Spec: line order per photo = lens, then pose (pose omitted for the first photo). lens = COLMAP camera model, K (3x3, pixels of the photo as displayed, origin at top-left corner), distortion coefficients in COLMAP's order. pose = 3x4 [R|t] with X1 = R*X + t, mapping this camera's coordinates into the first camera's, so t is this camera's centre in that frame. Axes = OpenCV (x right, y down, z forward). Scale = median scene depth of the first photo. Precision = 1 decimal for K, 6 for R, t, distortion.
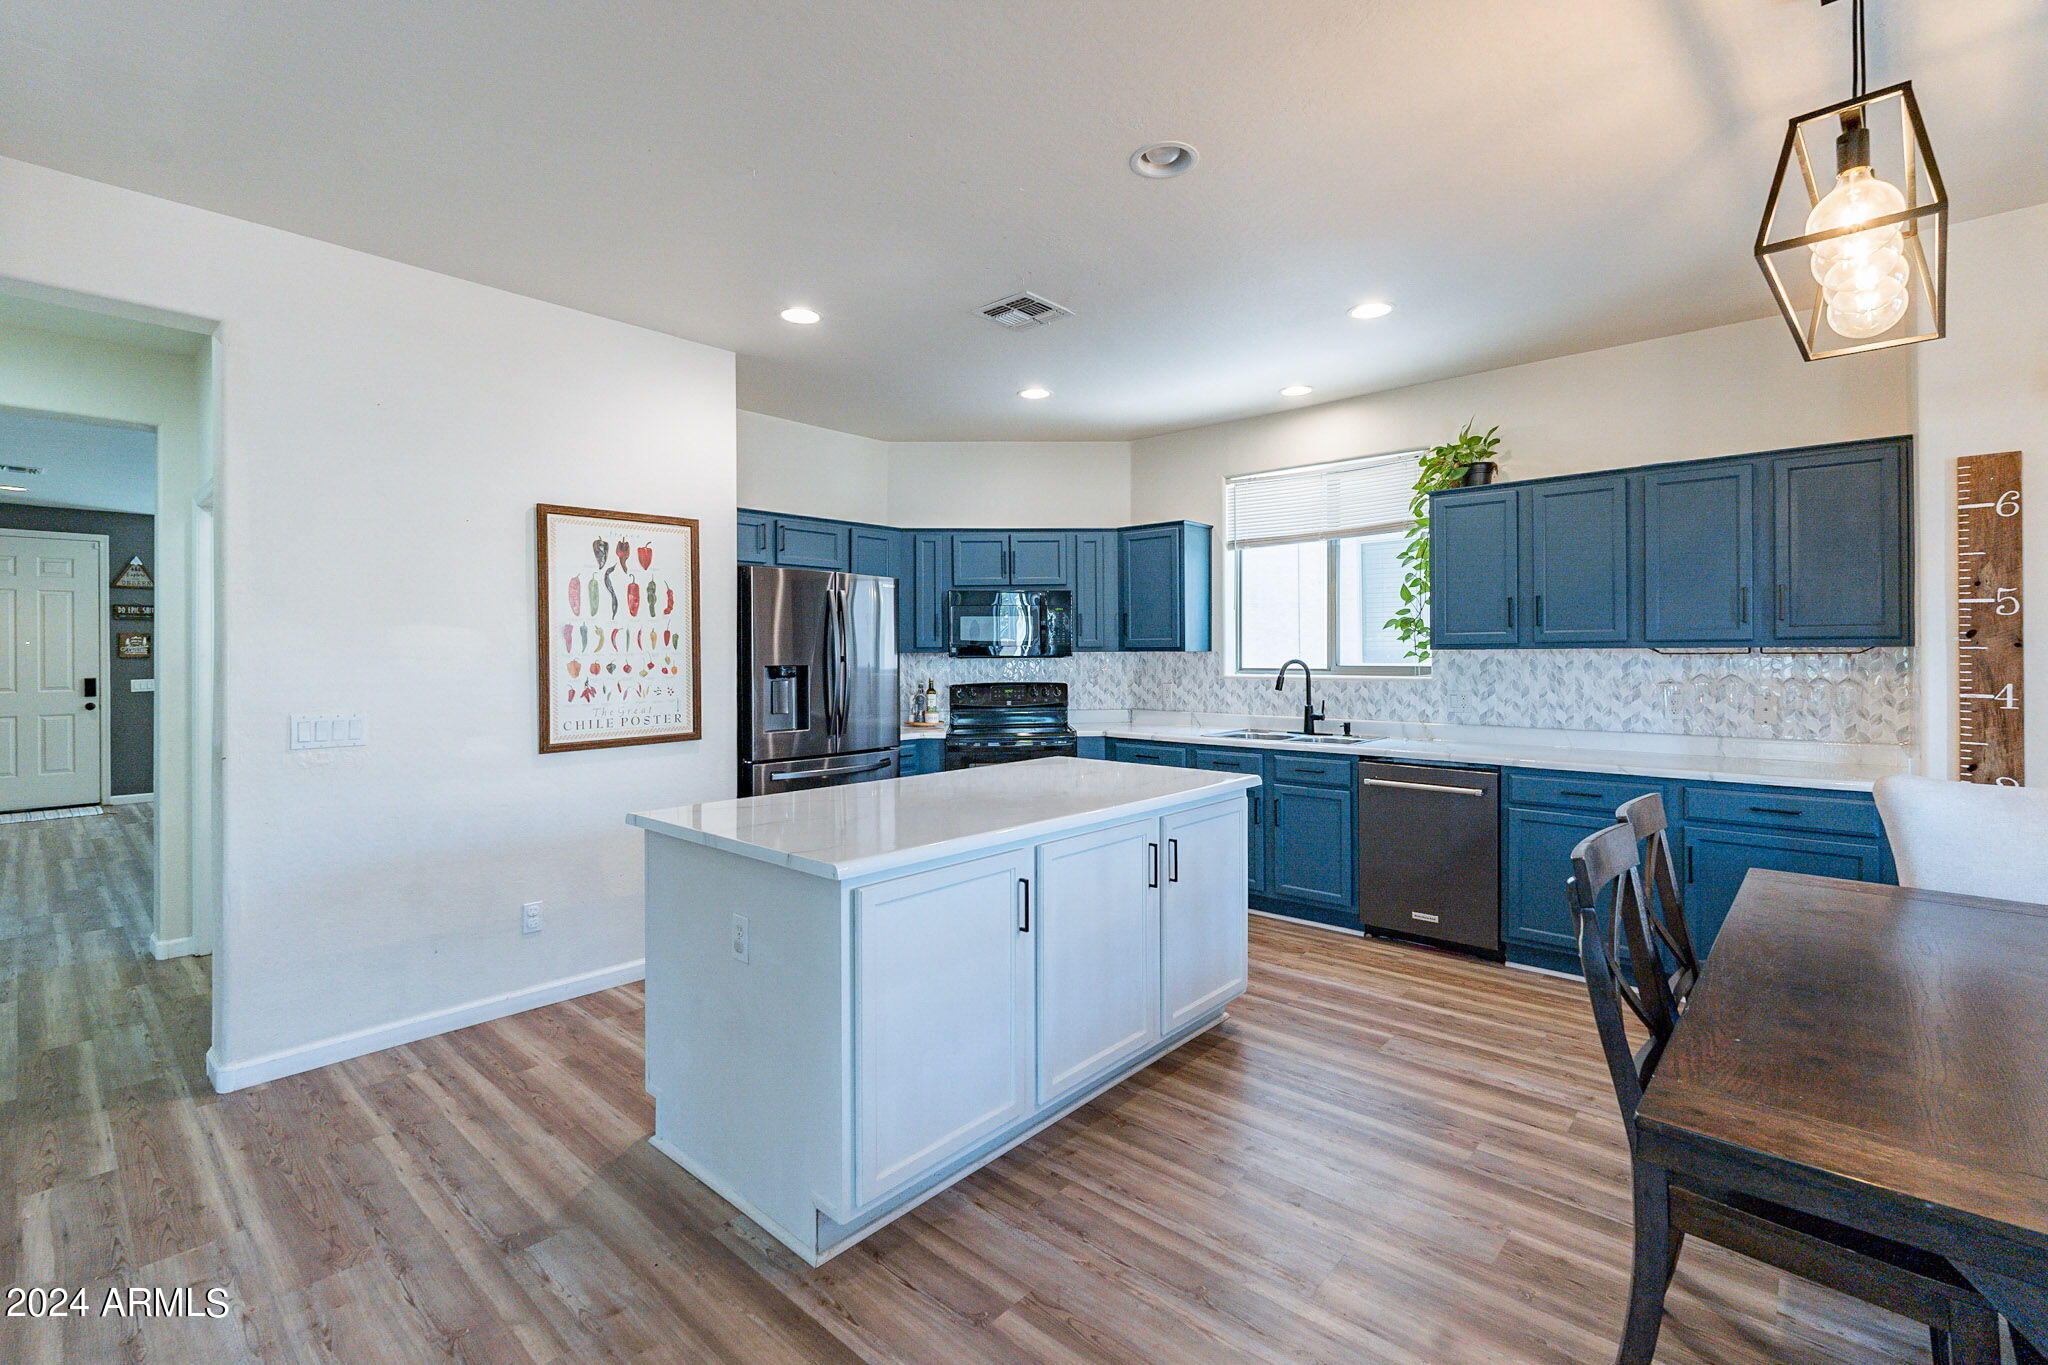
lens RADIAL K [[907.0, 0, 1015.5], [0, 907.0, 647.5], [0, 0, 1]] dist [-0.004054, -0.000214]
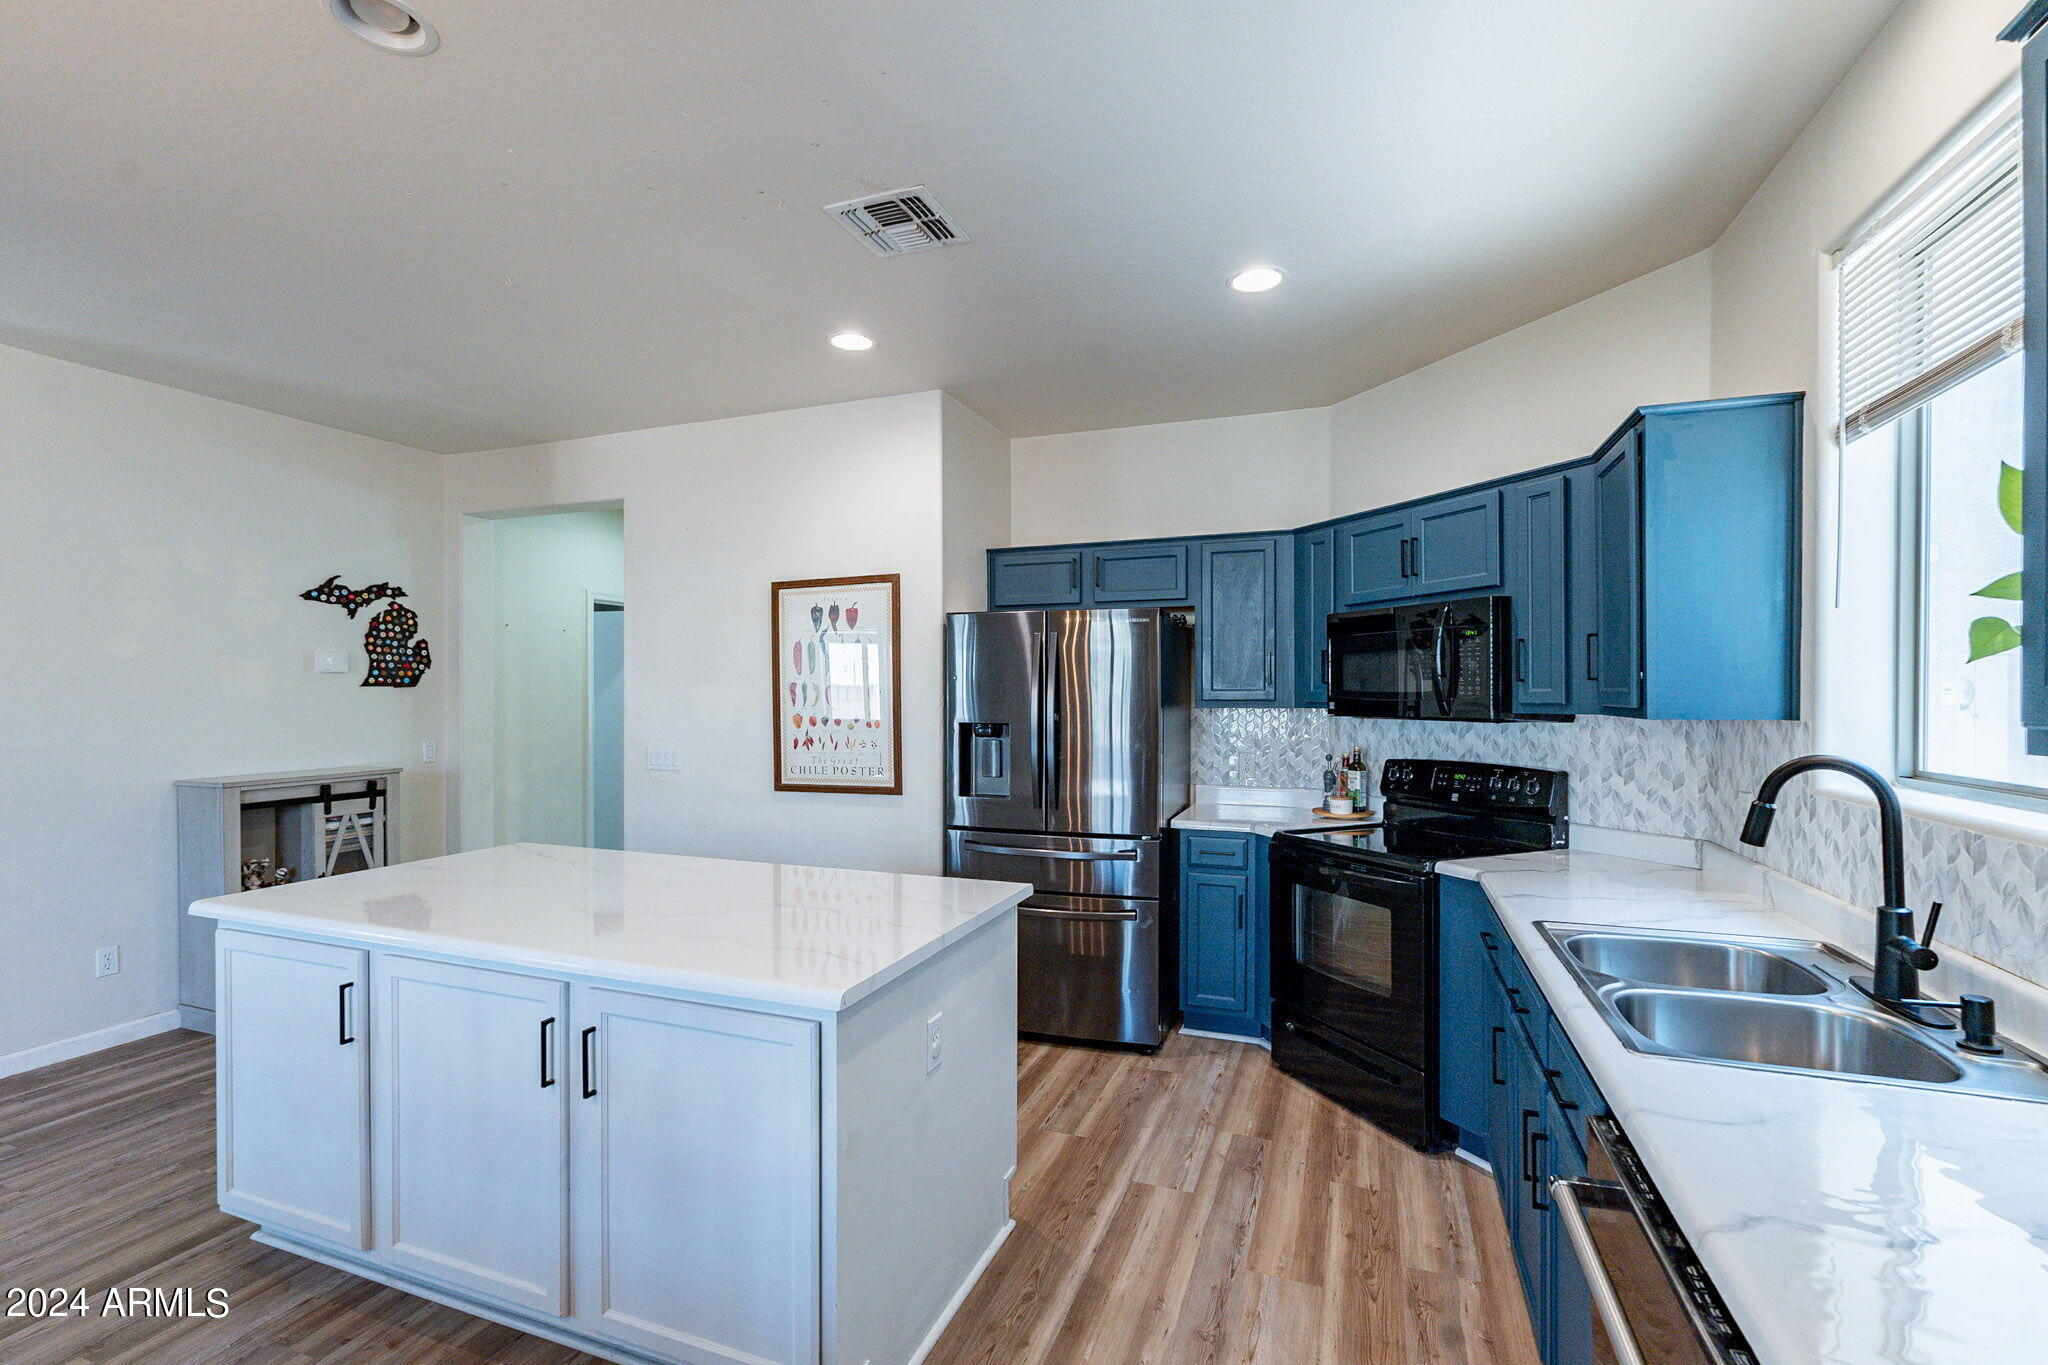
lens RADIAL K [[907.0, 0, 1017.3], [0, 907.0, 697.3], [0, 0, 1]] dist [-0.004054, -0.000214]
pose [[0.365044, 0.009171, -0.930945, 0.659147], [0.006305, 0.999904, 0.012323, -0.018003], [0.930969, -0.010368, 0.364952, 0.801570]]
